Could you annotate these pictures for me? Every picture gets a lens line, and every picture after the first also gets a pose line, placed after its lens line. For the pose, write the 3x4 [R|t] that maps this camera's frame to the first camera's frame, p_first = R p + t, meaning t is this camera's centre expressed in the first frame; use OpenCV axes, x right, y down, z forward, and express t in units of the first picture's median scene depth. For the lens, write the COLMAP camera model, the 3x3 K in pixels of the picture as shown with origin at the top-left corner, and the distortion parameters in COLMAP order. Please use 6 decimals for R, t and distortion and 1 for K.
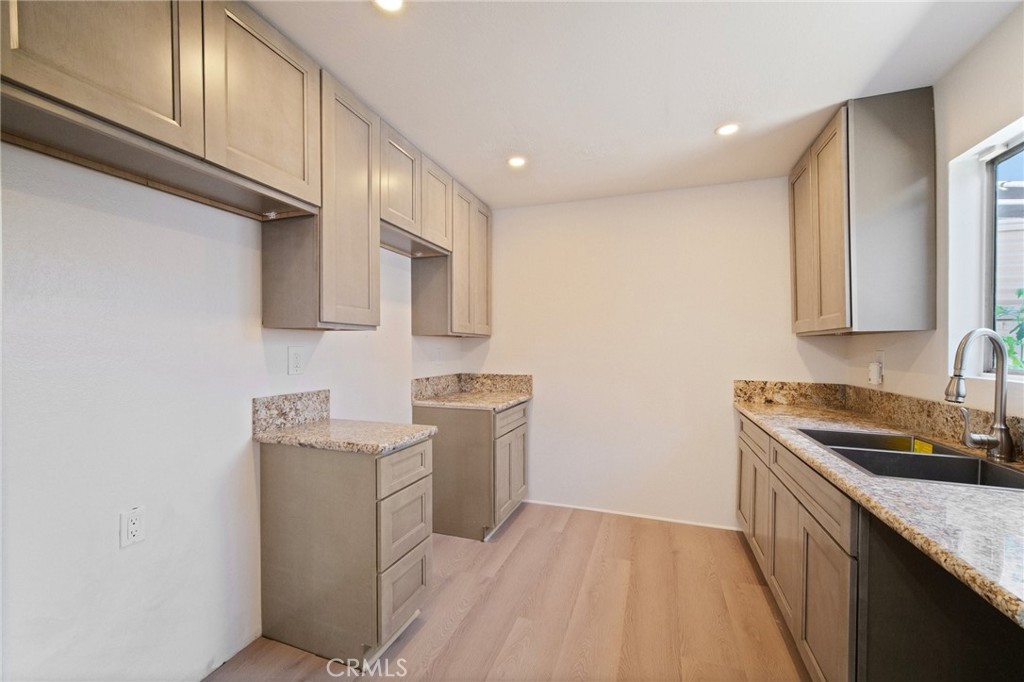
lens RADIAL K [[415.0, 0, 514.5], [0, 415.0, 345.0], [0, 0, 1]] dist [-0.002207, -0.001073]
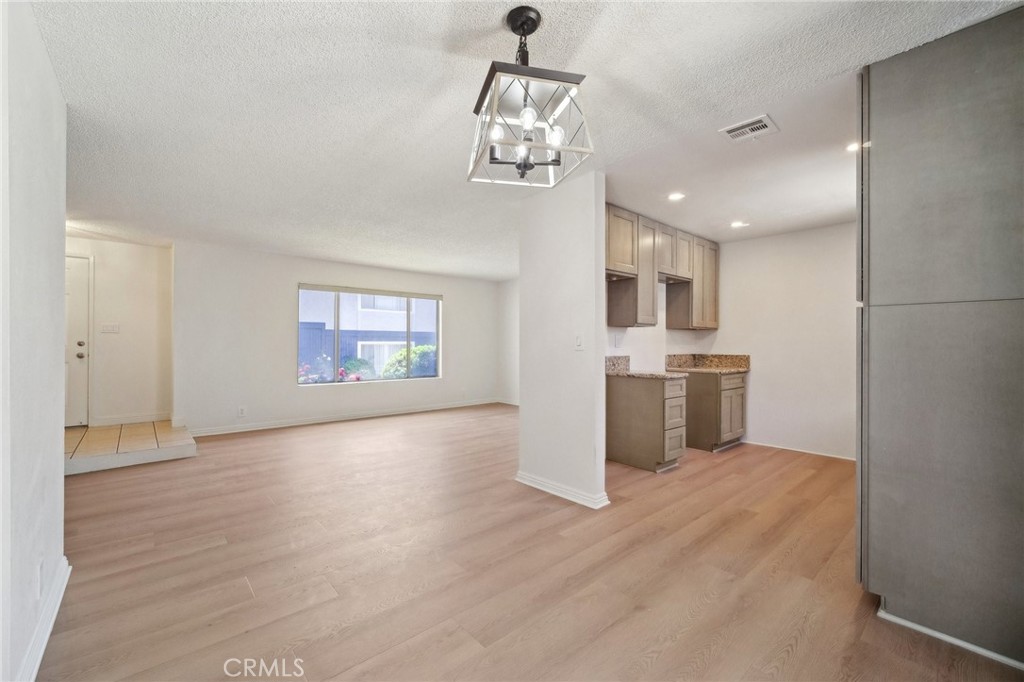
lens RADIAL K [[415.0, 0, 491.8], [0, 415.0, 352.6], [0, 0, 1]] dist [-0.002207, -0.001073]
pose [[0.853277, 0.008697, -0.521385, 0.035500], [0.004060, 0.999720, 0.023320, 0.031928], [0.521442, -0.022015, 0.853003, -0.889638]]
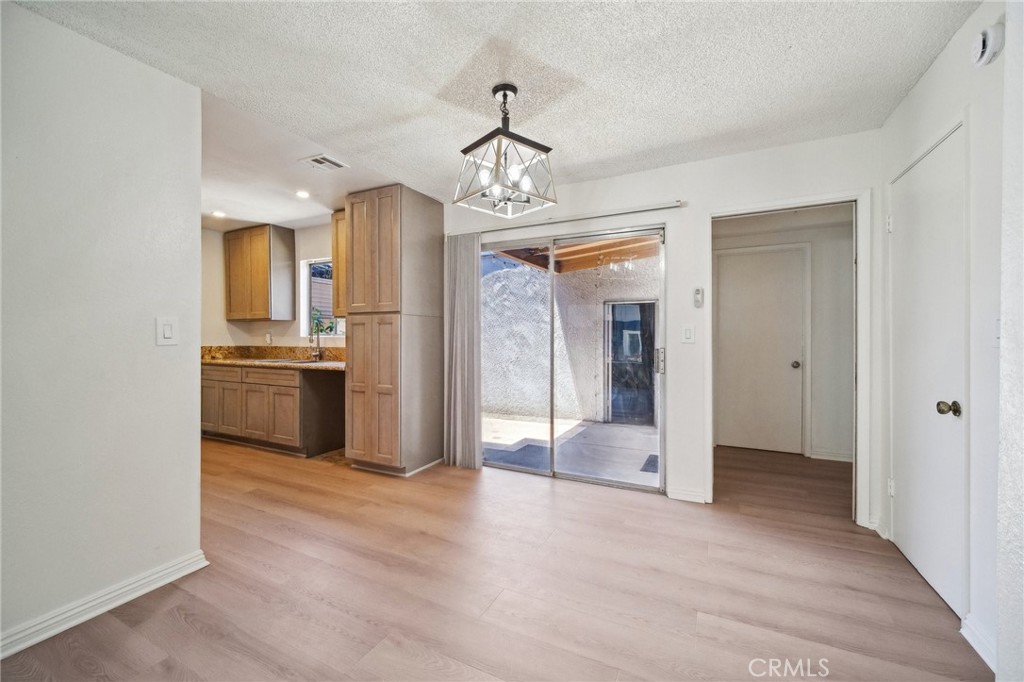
lens RADIAL K [[415.0, 0, 503.0], [0, 415.0, 338.9], [0, 0, 1]] dist [-0.002207, -0.001073]
pose [[0.137188, -0.008855, 0.990505, -0.988879], [-0.002186, 0.999955, 0.009242, 0.037956], [-0.990543, -0.003433, 0.137162, -0.478303]]
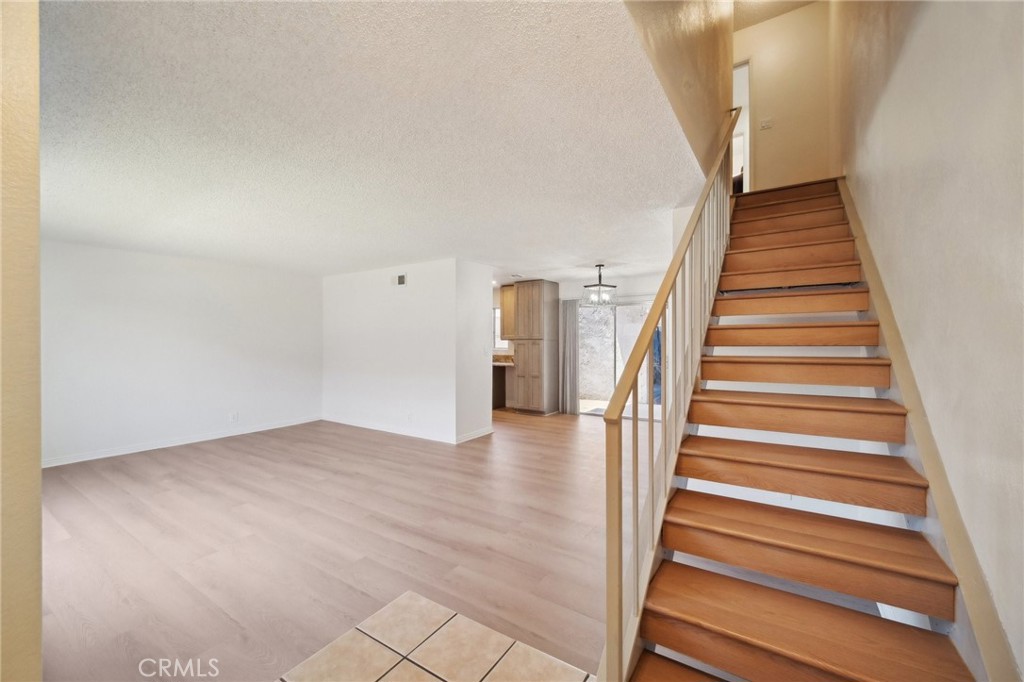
lens RADIAL K [[415.0, 0, 510.7], [0, 415.0, 339.1], [0, 0, 1]] dist [-0.002207, -0.001073]
pose [[0.244176, -0.000534, 0.969731, -2.479538], [-0.005162, 0.999985, 0.001851, -0.036704], [-0.969717, -0.005458, 0.244169, -0.452499]]
